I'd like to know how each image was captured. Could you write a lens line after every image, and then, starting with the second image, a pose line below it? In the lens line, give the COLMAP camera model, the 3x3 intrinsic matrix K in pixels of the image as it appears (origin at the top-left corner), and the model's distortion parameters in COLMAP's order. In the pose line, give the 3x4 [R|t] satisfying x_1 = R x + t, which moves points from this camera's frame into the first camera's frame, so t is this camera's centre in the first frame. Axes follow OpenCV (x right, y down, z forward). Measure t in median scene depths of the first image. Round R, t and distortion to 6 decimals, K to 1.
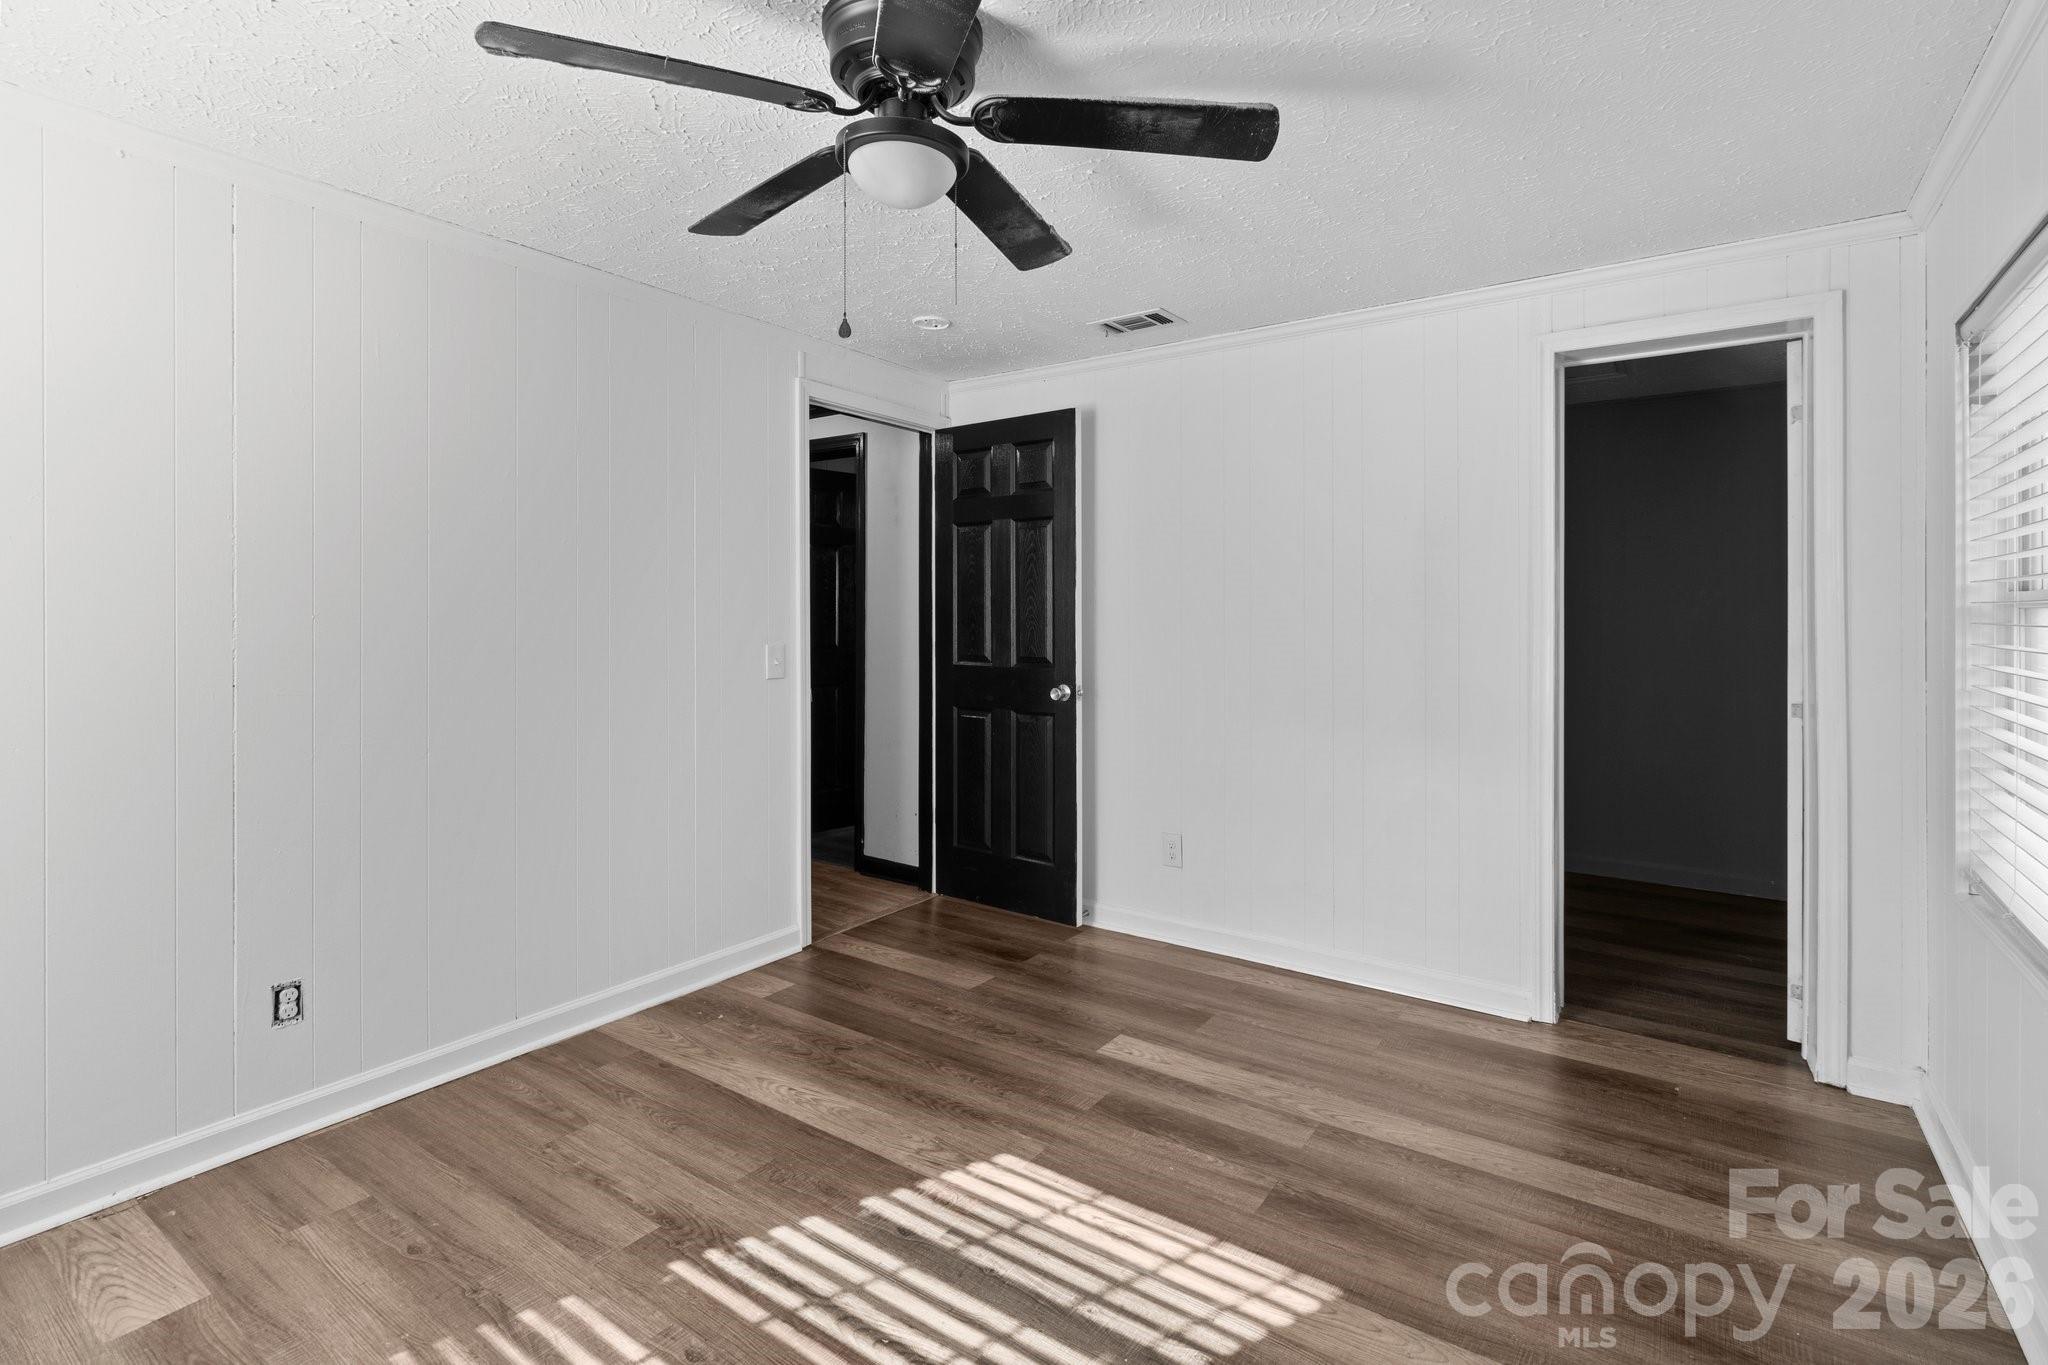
lens RADIAL K [[952.0, 0, 1045.6], [0, 952.0, 623.9], [0, 0, 1]] dist [-0.001378, -0.000443]
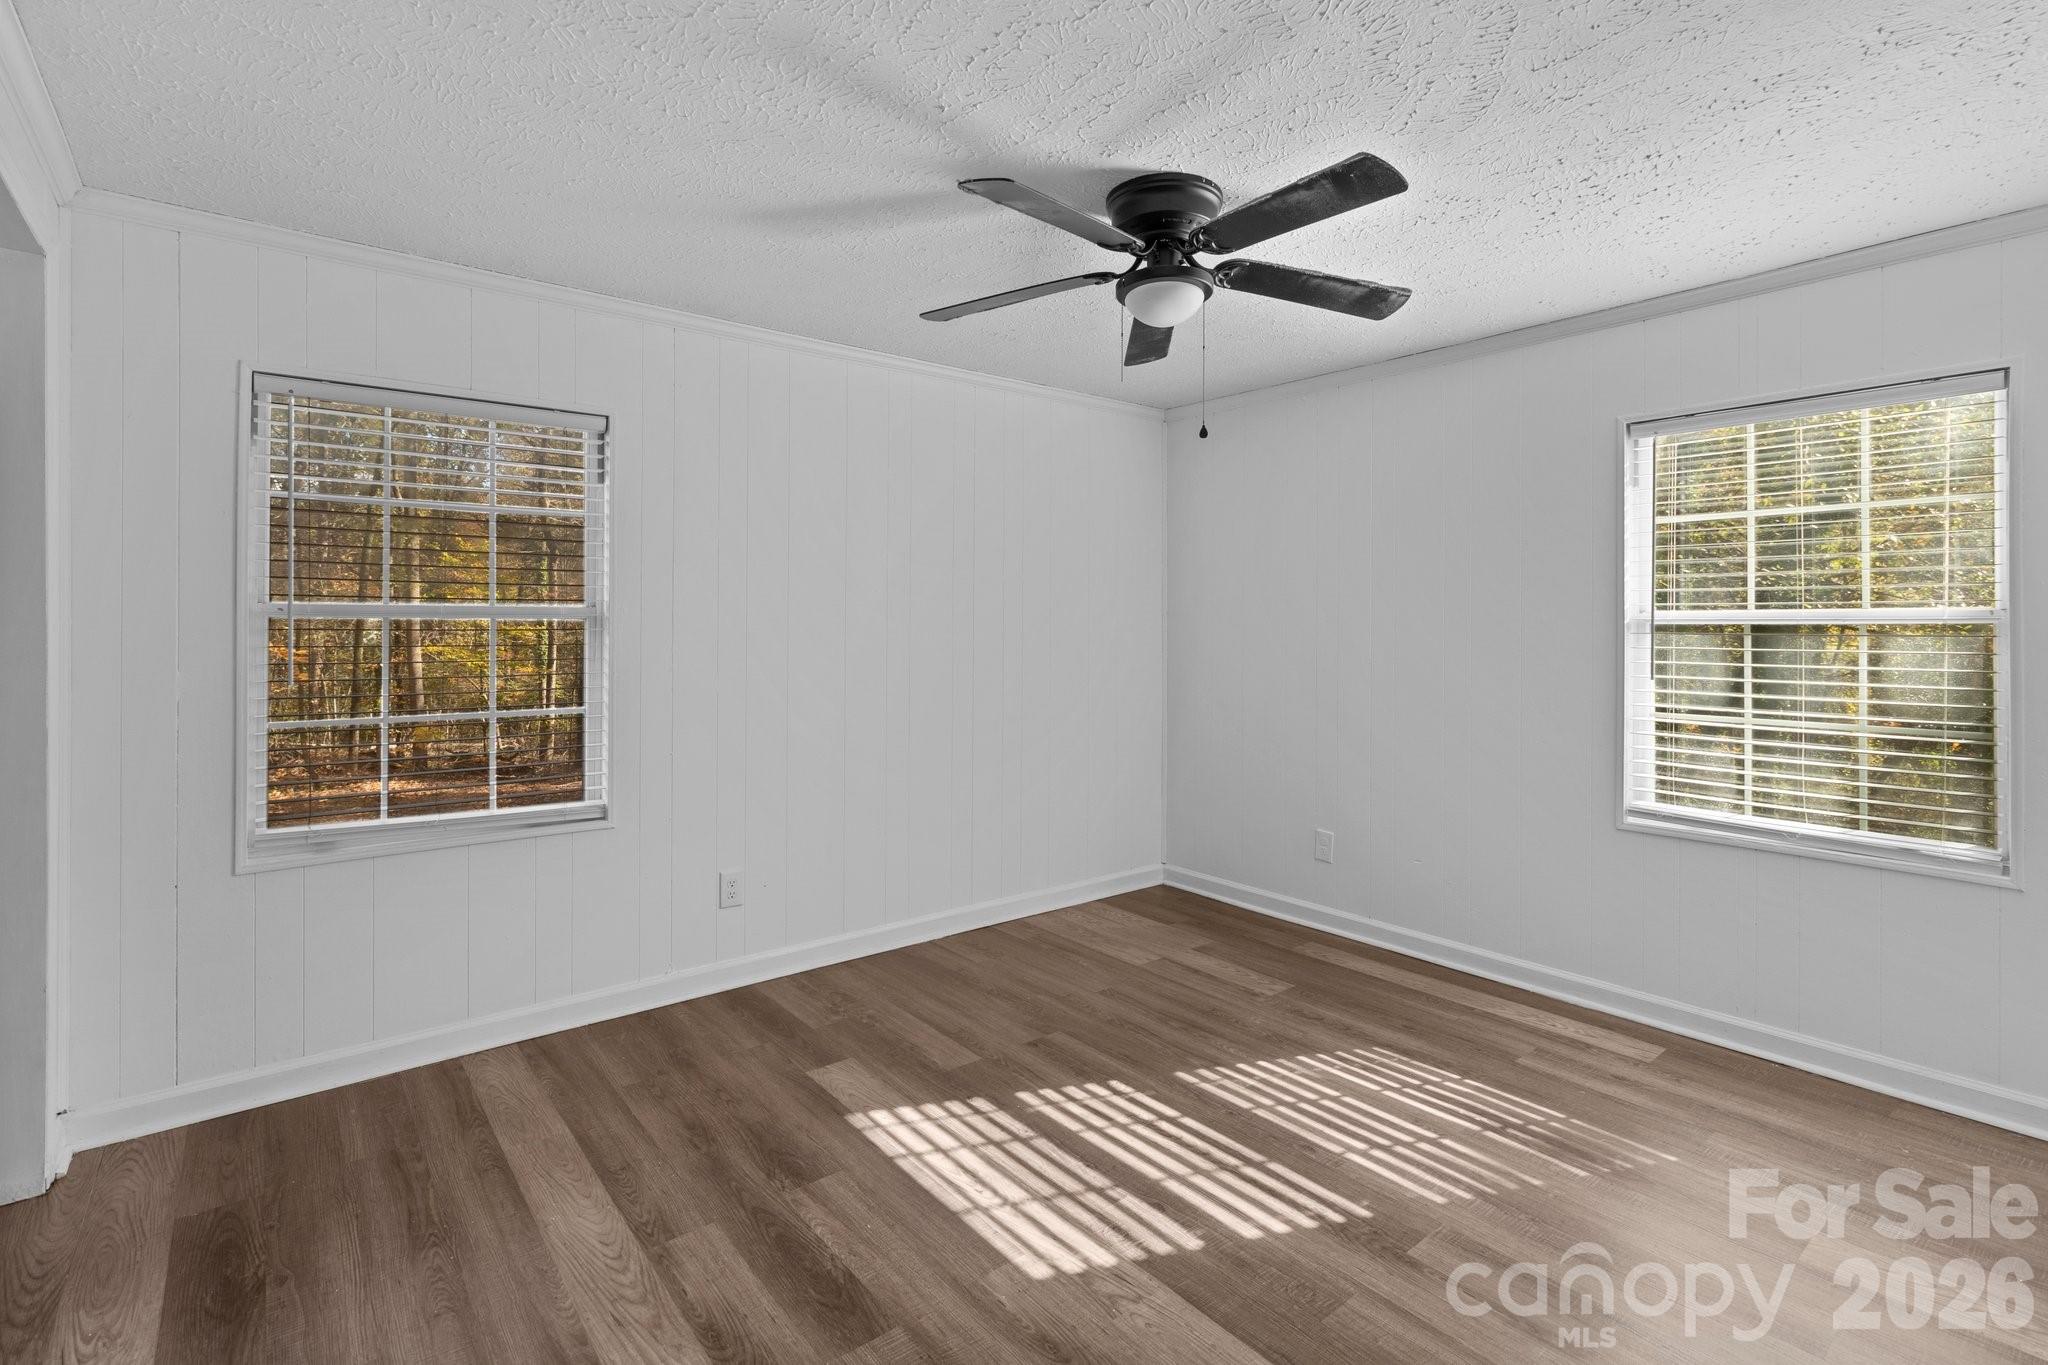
lens RADIAL K [[952.0, 0, 1045.6], [0, 952.0, 623.9], [0, 0, 1]] dist [-0.001378, -0.000443]
pose [[-0.960281, -0.004708, 0.278996, -0.317740], [-0.001512, 0.999931, 0.011670, -0.023790], [-0.279032, 0.010785, -0.960221, 2.035650]]
